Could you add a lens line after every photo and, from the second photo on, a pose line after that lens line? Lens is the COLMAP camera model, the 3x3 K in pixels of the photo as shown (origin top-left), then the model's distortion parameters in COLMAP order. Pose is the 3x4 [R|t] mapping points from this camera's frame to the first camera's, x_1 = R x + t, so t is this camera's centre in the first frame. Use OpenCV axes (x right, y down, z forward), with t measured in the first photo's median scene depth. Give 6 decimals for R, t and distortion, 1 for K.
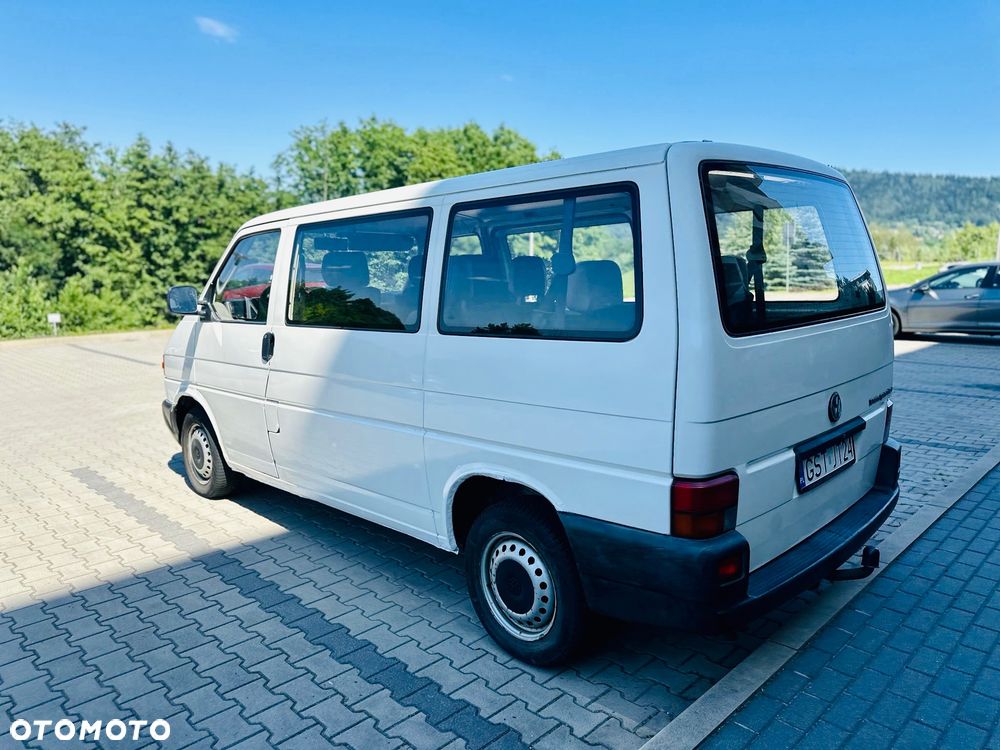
lens RADIAL K [[706.3, 0, 496.4], [0, 706.3, 389.8], [0, 0, 1]] dist [0.027136, -0.049168]
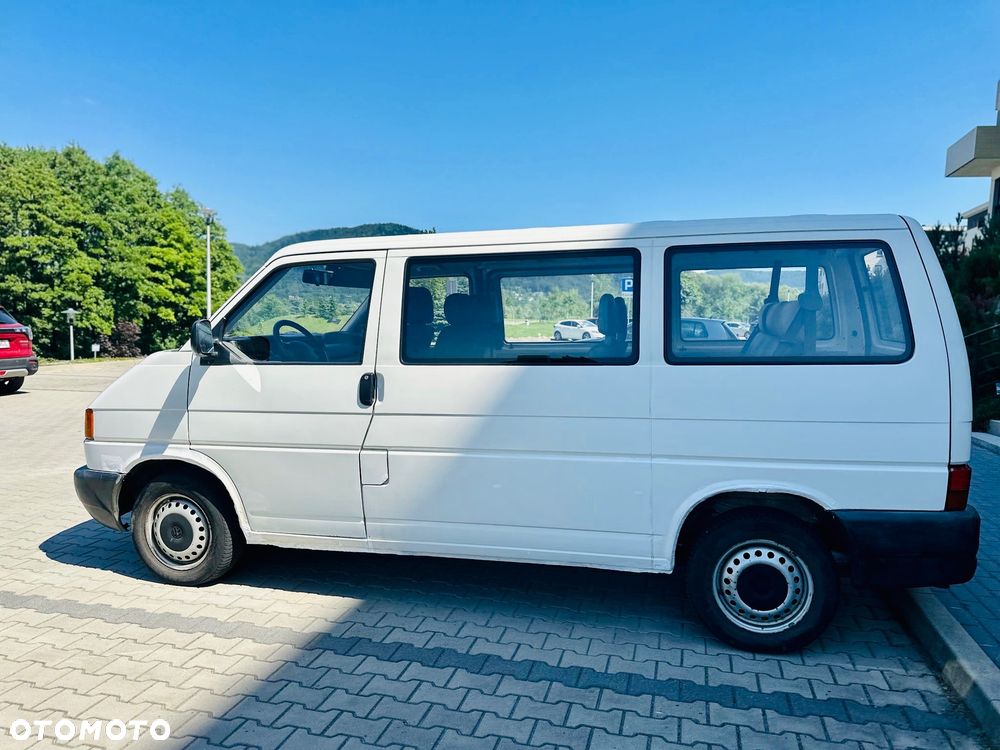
lens RADIAL K [[713.7, 0, 503.2], [0, 713.7, 406.6], [0, 0, 1]] dist [0.015232, -0.033942]
pose [[0.861546, -0.042522, 0.505895, -0.534853], [0.066533, 0.997349, -0.029476, -0.001571], [-0.503301, 0.059054, 0.862091, 0.125630]]
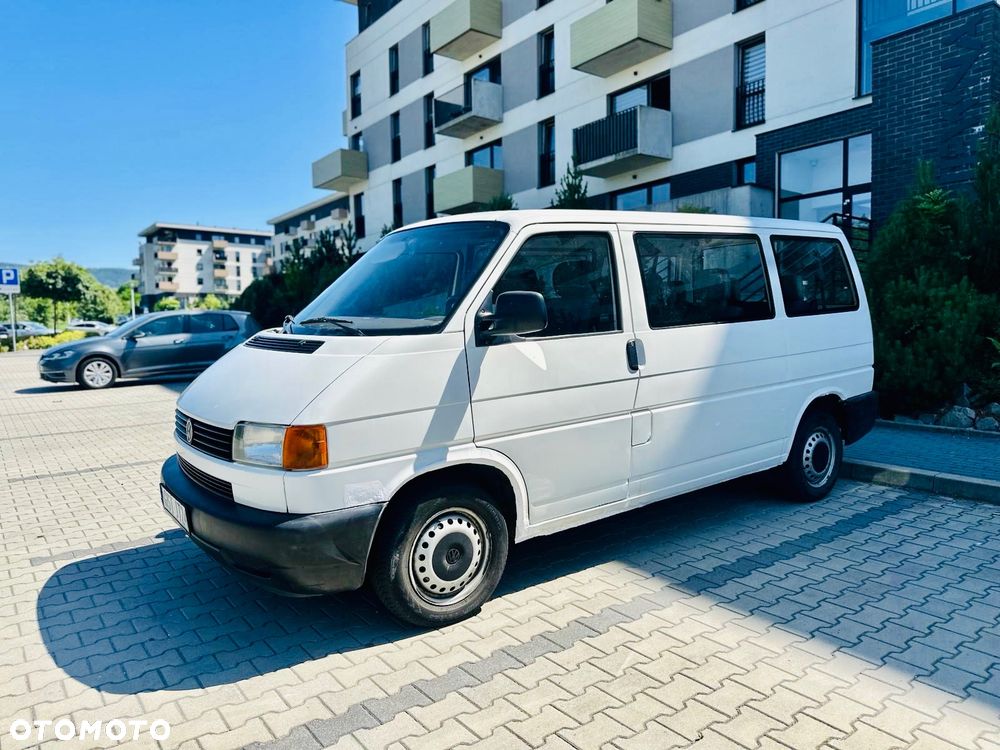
lens RADIAL K [[726.5, 0, 505.5], [0, 726.5, 371.8], [0, 0, 1]] dist [0.026778, -0.043167]
pose [[0.128583, -0.072931, 0.989013, -1.112213], [0.191649, 0.980320, 0.047373, -0.099536], [-0.973004, 0.183452, 0.140029, 0.881130]]
